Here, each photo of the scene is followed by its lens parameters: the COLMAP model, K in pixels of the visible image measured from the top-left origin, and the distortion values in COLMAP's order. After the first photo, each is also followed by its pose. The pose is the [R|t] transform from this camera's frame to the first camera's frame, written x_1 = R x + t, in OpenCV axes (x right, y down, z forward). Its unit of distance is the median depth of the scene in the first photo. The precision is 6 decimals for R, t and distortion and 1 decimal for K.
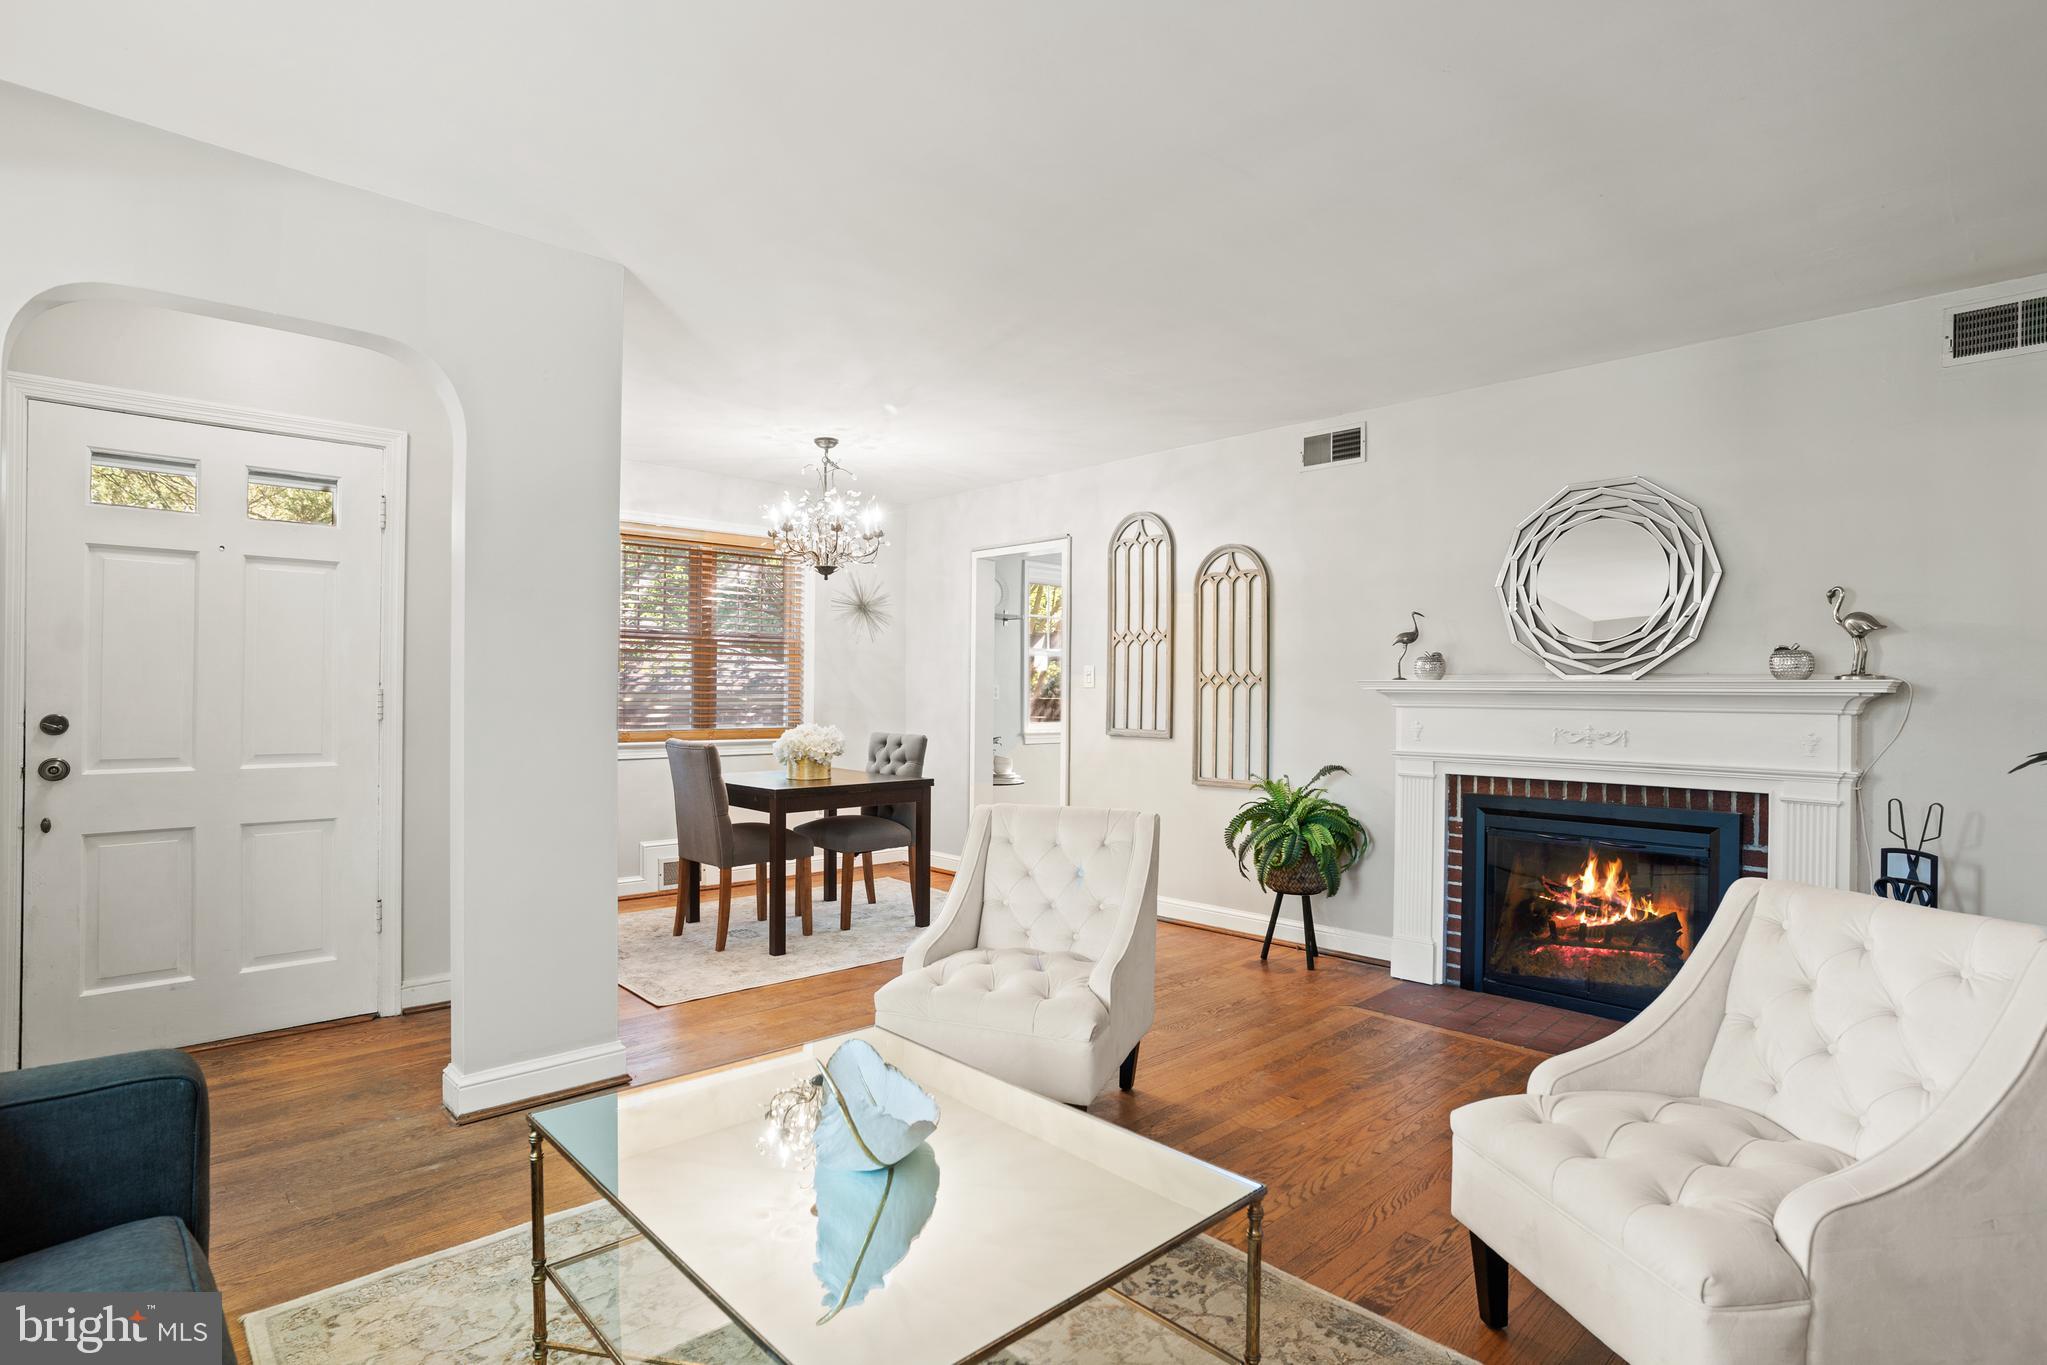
lens RADIAL K [[1020.8, 0, 1019.6], [0, 1020.8, 688.8], [0, 0, 1]] dist [-0.061057, 0.034138]
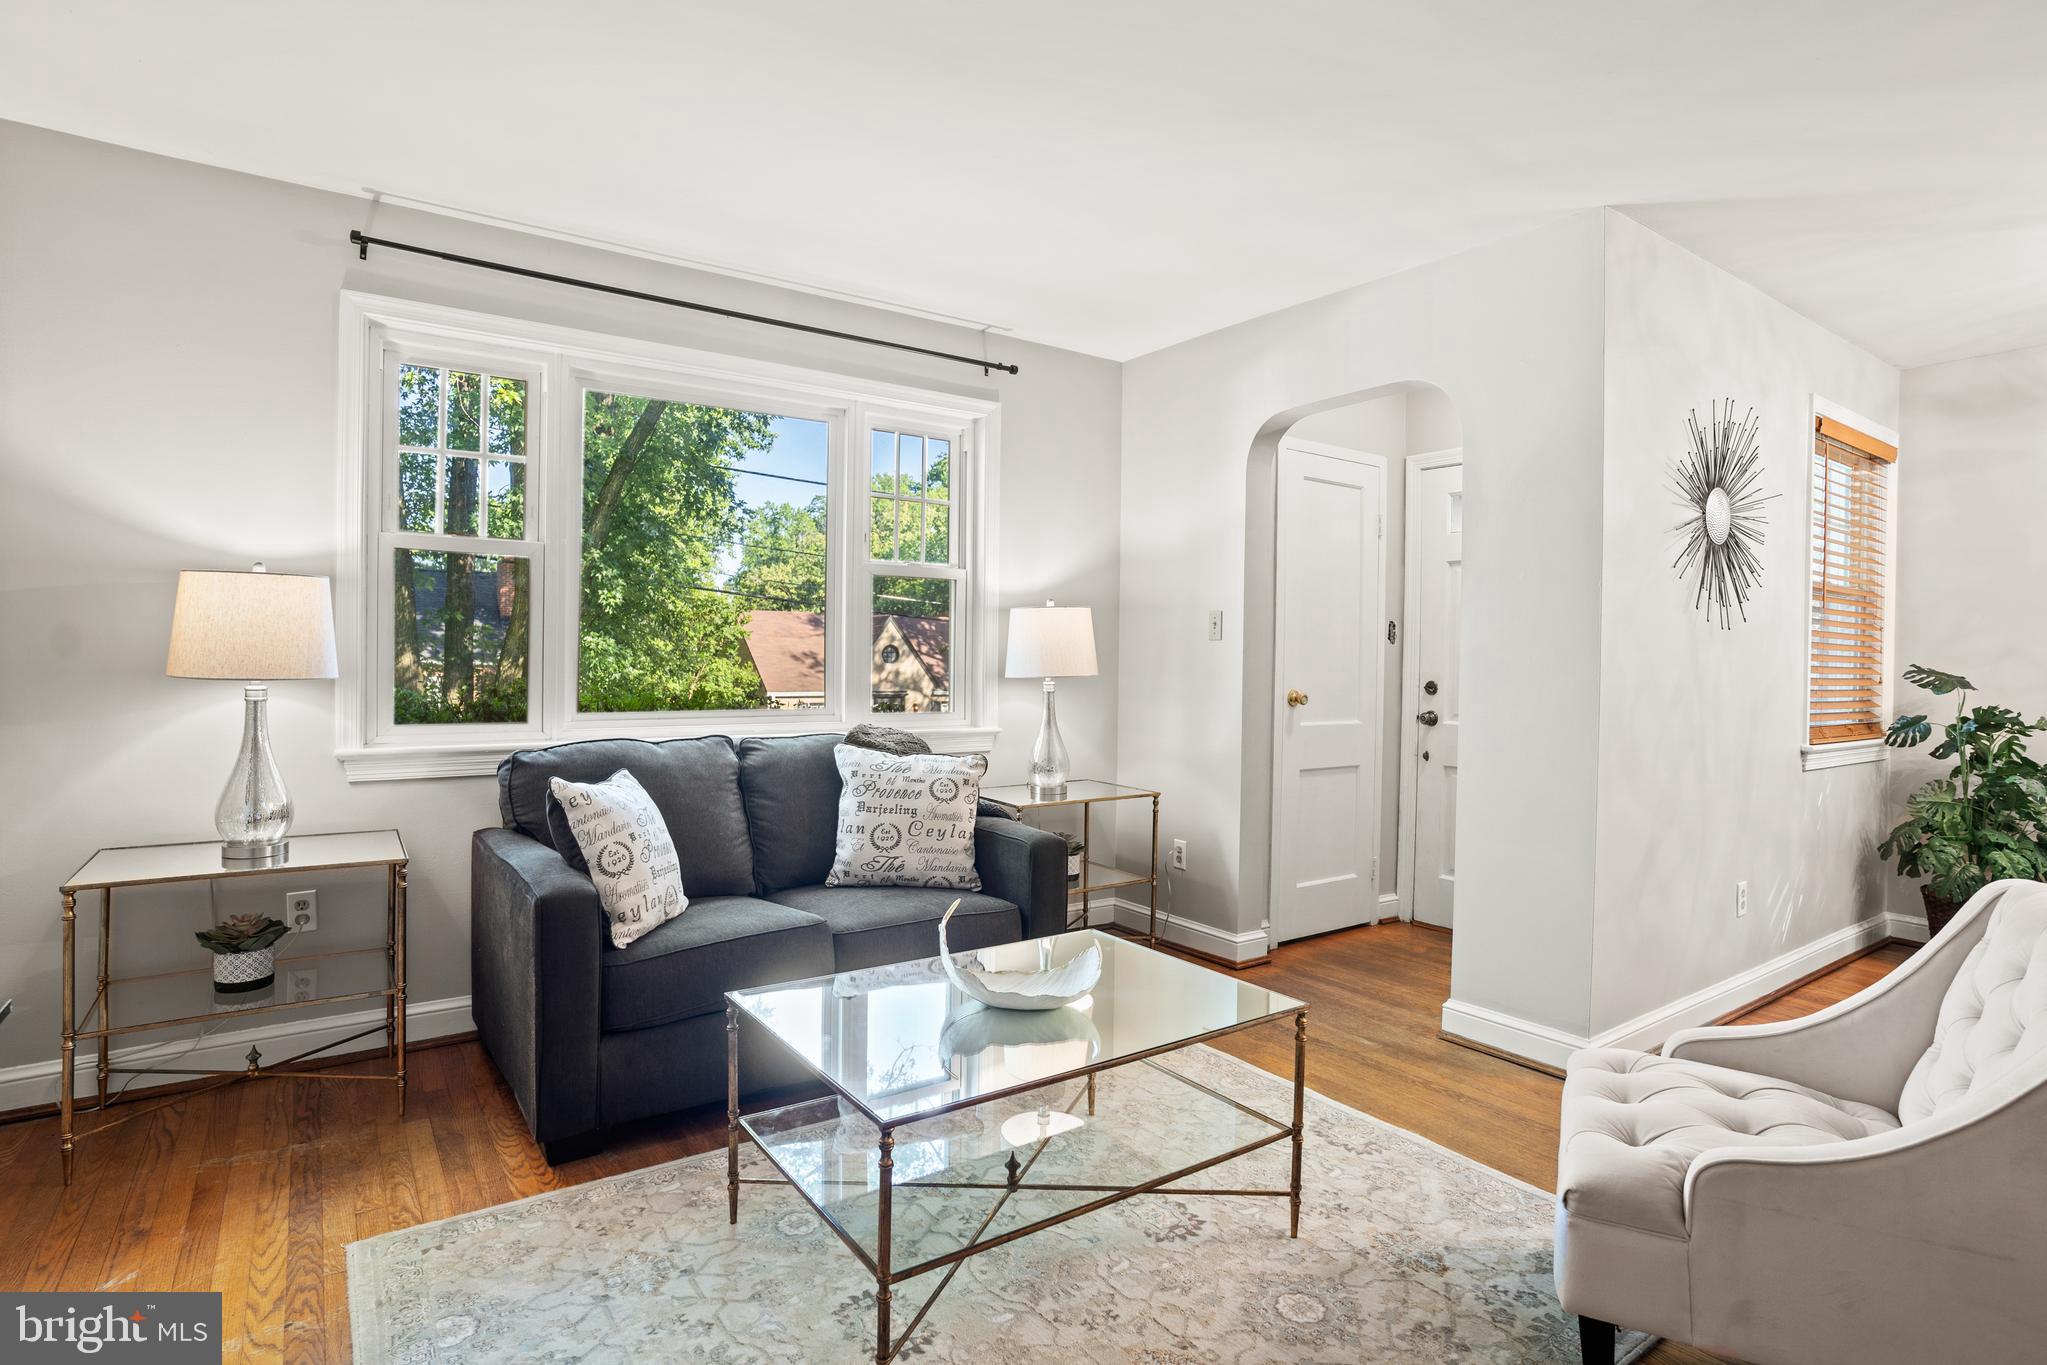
lens RADIAL K [[1020.8, 0, 1019.6], [0, 1020.8, 688.8], [0, 0, 1]] dist [-0.061057, 0.034138]
pose [[-0.141423, 0.024701, -0.989641, 0.325728], [-0.013498, 0.999548, 0.026877, 0.003099], [0.989857, 0.017159, -0.141026, 0.335289]]
